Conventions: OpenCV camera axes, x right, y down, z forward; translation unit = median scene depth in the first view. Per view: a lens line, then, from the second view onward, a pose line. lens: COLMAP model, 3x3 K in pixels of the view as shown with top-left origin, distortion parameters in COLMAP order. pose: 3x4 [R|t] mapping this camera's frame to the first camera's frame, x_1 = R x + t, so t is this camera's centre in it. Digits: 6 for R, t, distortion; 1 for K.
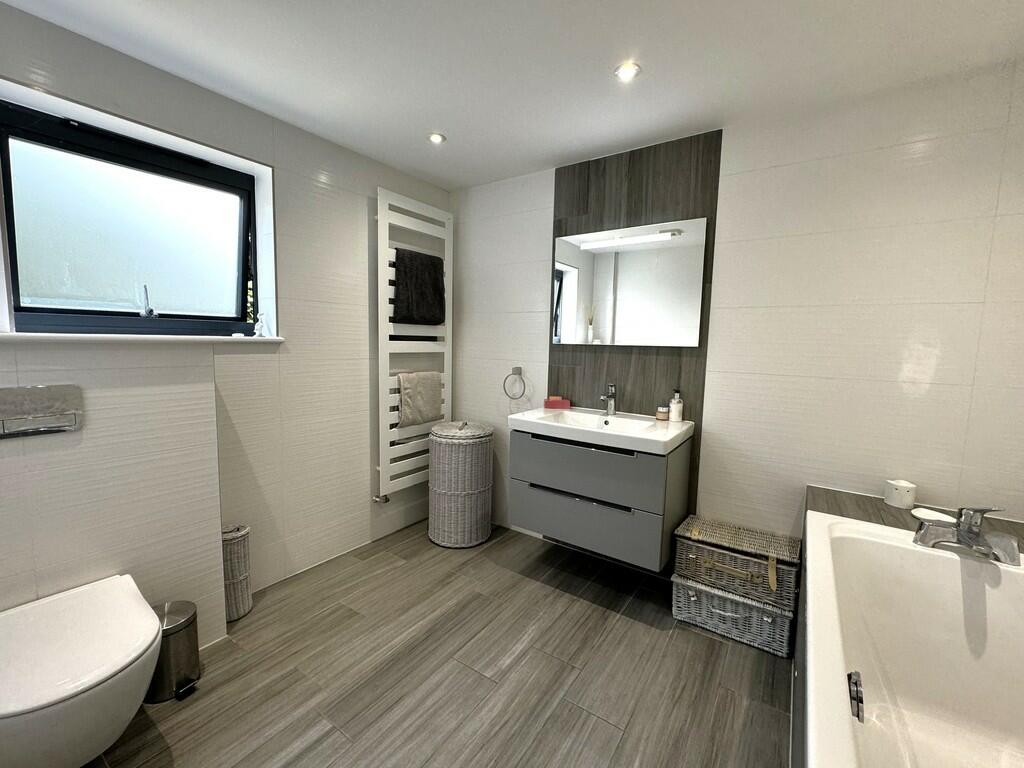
lens RADIAL K [[427.4, 0, 512.0], [0, 427.4, 384.0], [0, 0, 1]] dist [-0.001250, 0.000080]
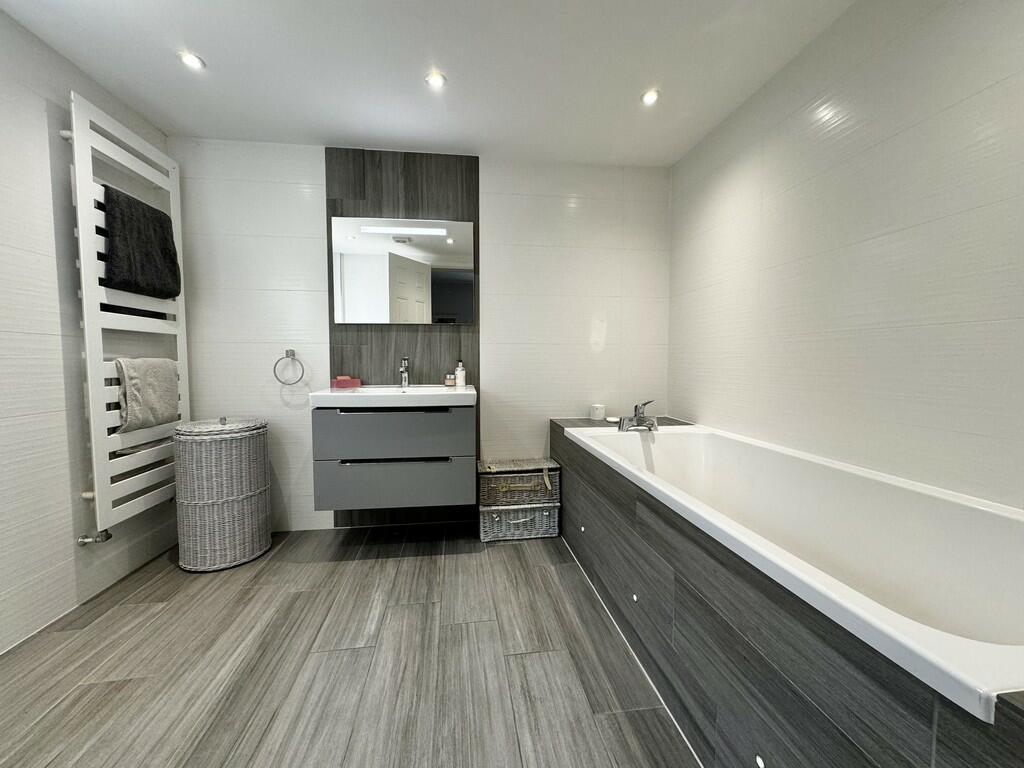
lens RADIAL K [[405.4, 0, 512.0], [0, 405.4, 384.0], [0, 0, 1]] dist [-0.003045, -0.000490]
pose [[0.740016, -0.064784, 0.669462, -0.255506], [0.086353, 0.996264, 0.000955, 0.085736], [-0.667023, 0.057104, 0.742846, 0.045879]]
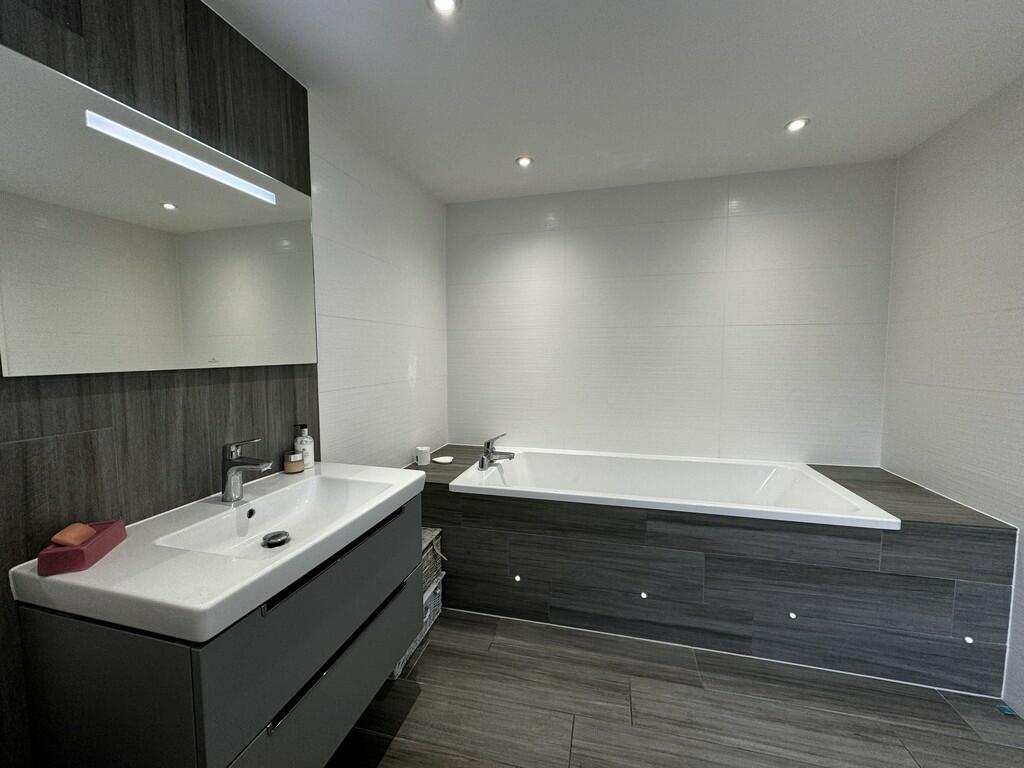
lens RADIAL K [[405.4, 0, 512.0], [0, 405.4, 384.0], [0, 0, 1]] dist [-0.003045, -0.000490]
pose [[-0.344765, -0.096730, 0.933692, -0.333246], [0.089153, 0.986806, 0.135152, -0.103886], [-0.934446, 0.129838, -0.331593, 0.812252]]
